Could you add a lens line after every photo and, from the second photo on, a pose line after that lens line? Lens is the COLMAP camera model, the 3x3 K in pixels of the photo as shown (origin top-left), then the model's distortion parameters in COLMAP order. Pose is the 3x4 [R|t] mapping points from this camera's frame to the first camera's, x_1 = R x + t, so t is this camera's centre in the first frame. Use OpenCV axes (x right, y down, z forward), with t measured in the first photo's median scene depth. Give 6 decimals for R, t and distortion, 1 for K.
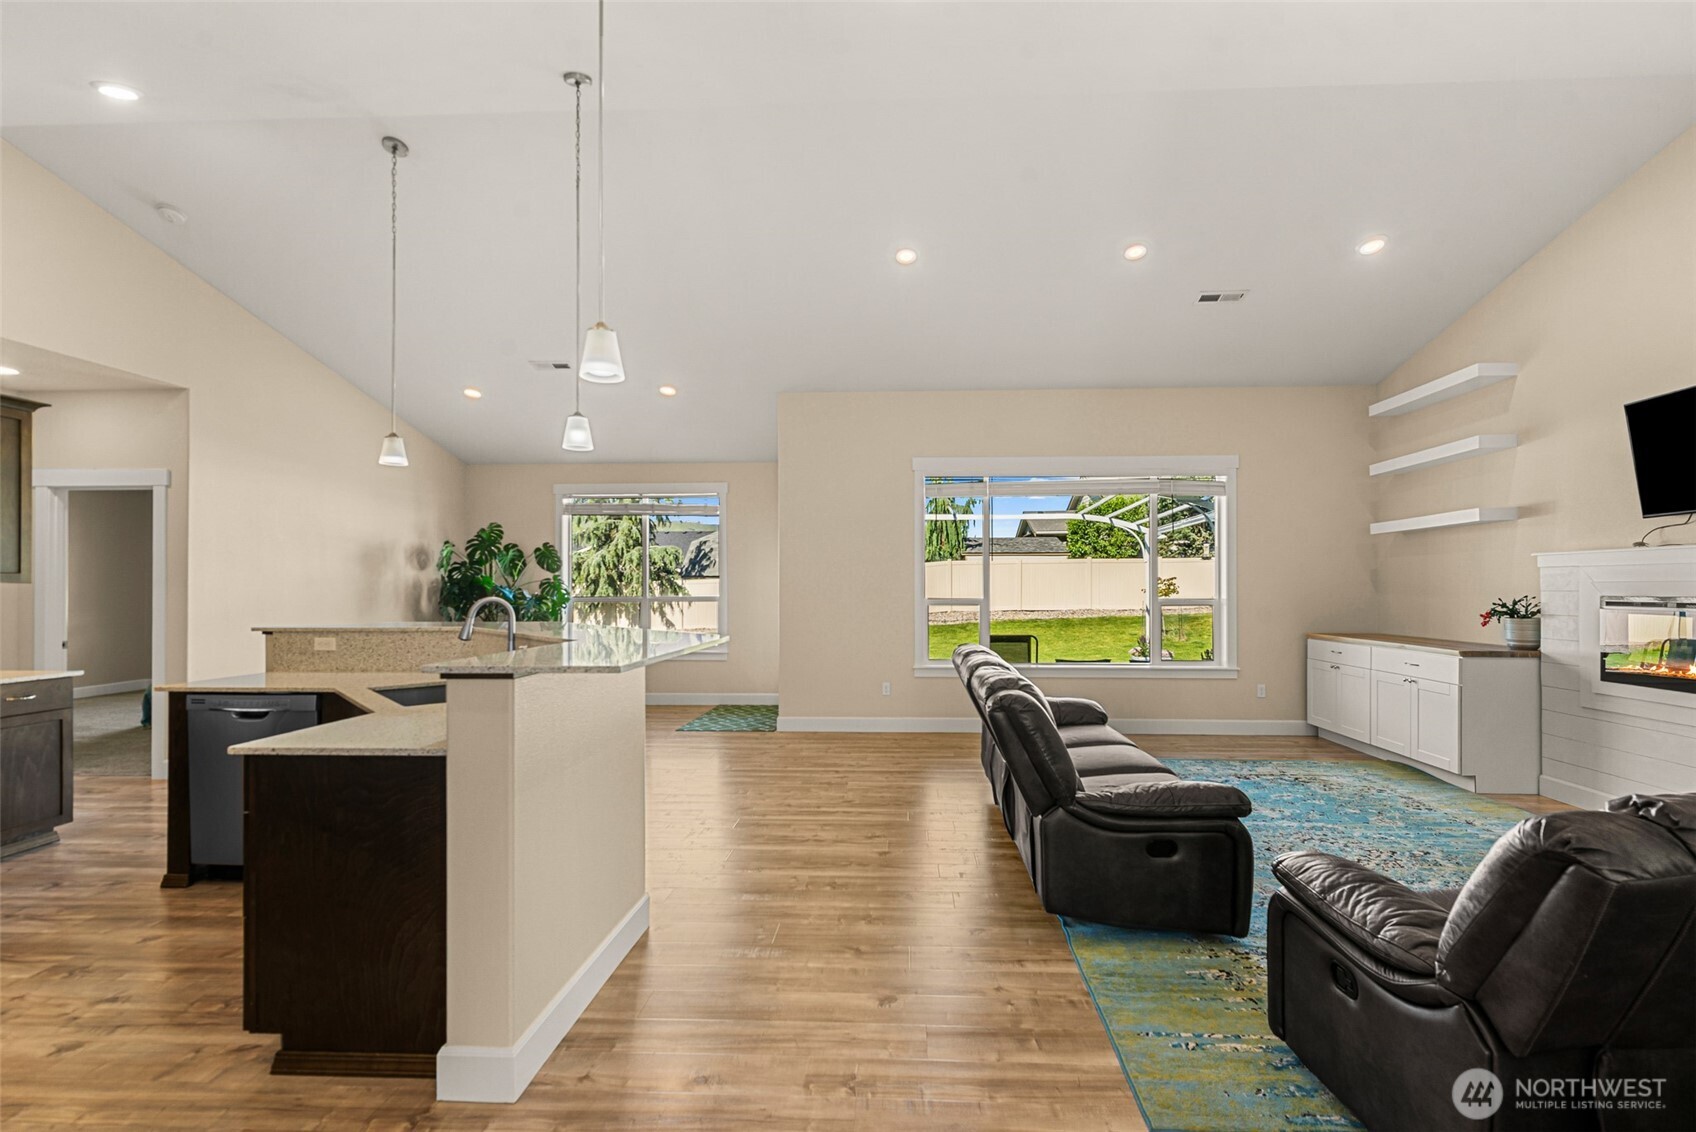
lens RADIAL K [[754.7, 0, 893.0], [0, 754.7, 588.8], [0, 0, 1]] dist [0.001215, 0.000077]
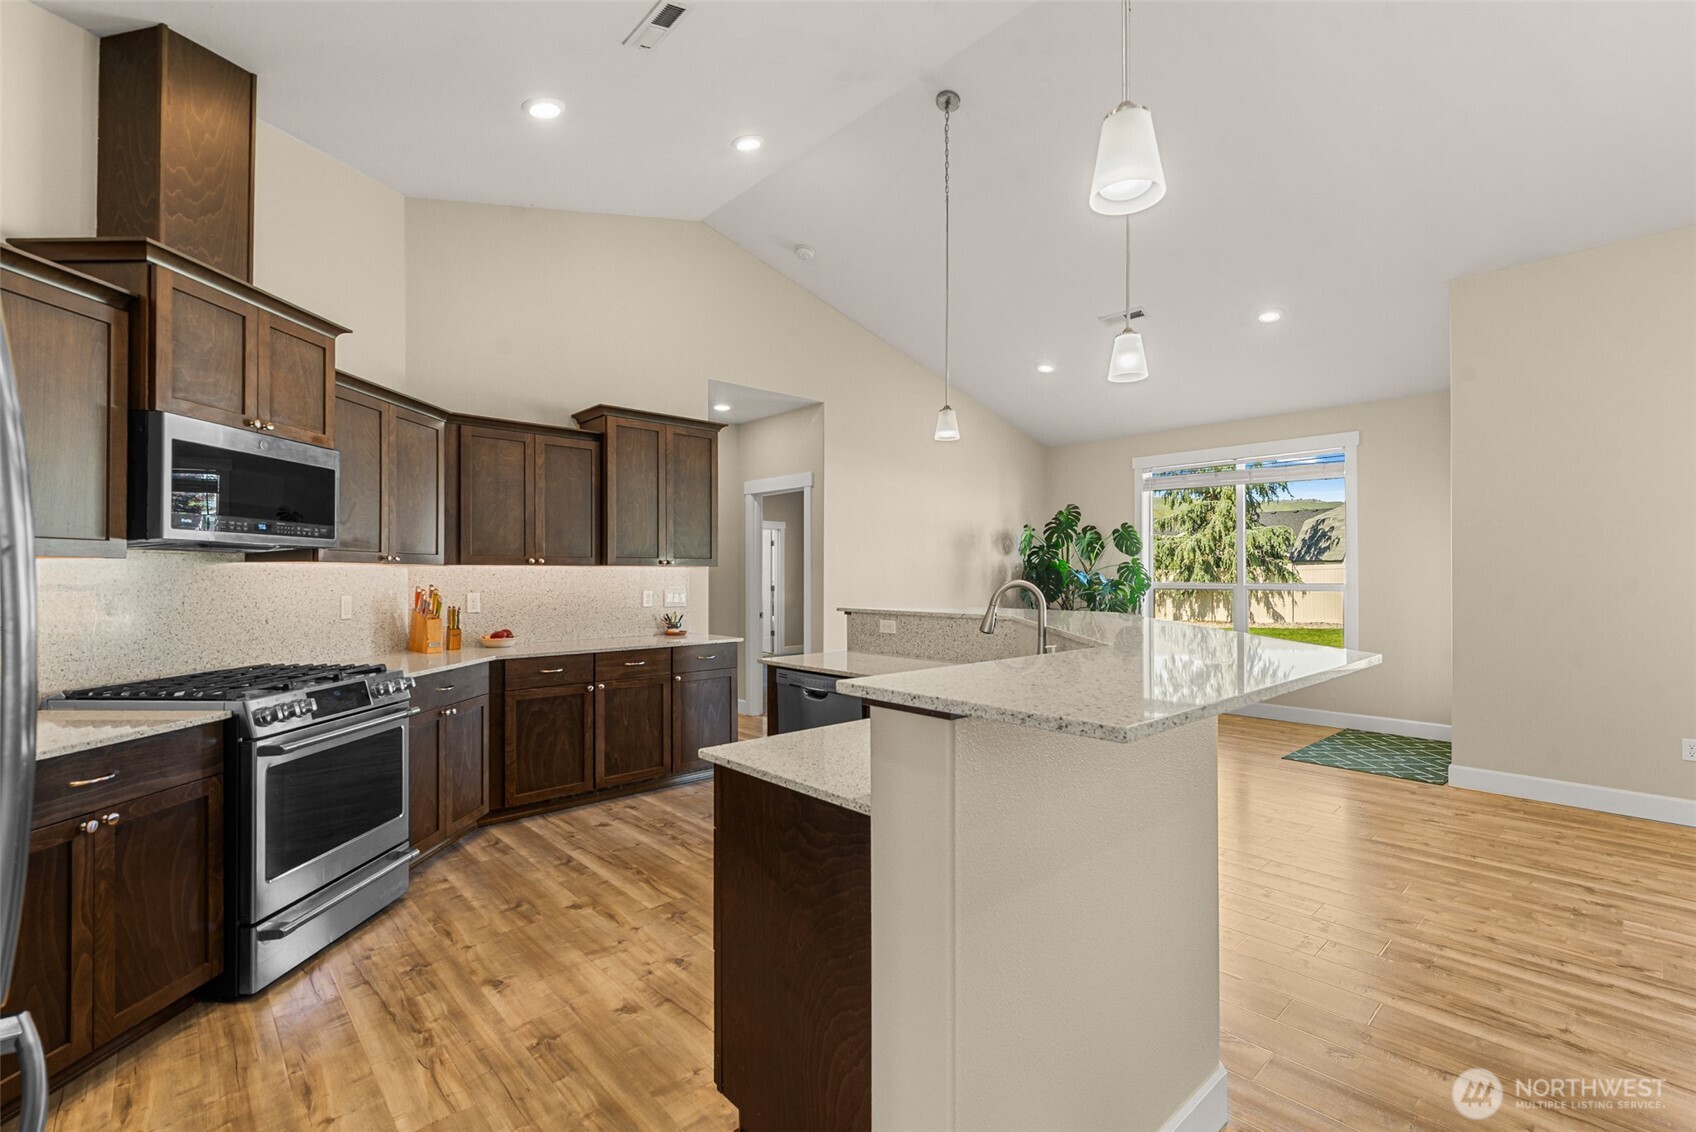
lens RADIAL K [[758.1, 0, 848.0], [0, 758.1, 566.0], [0, 0, 1]] dist [0.001599, -0.000047]
pose [[0.694063, -0.004719, -0.719899, -0.036189], [-0.004310, 0.999933, -0.010710, 0.002333], [0.719902, 0.010537, 0.693996, 0.138138]]
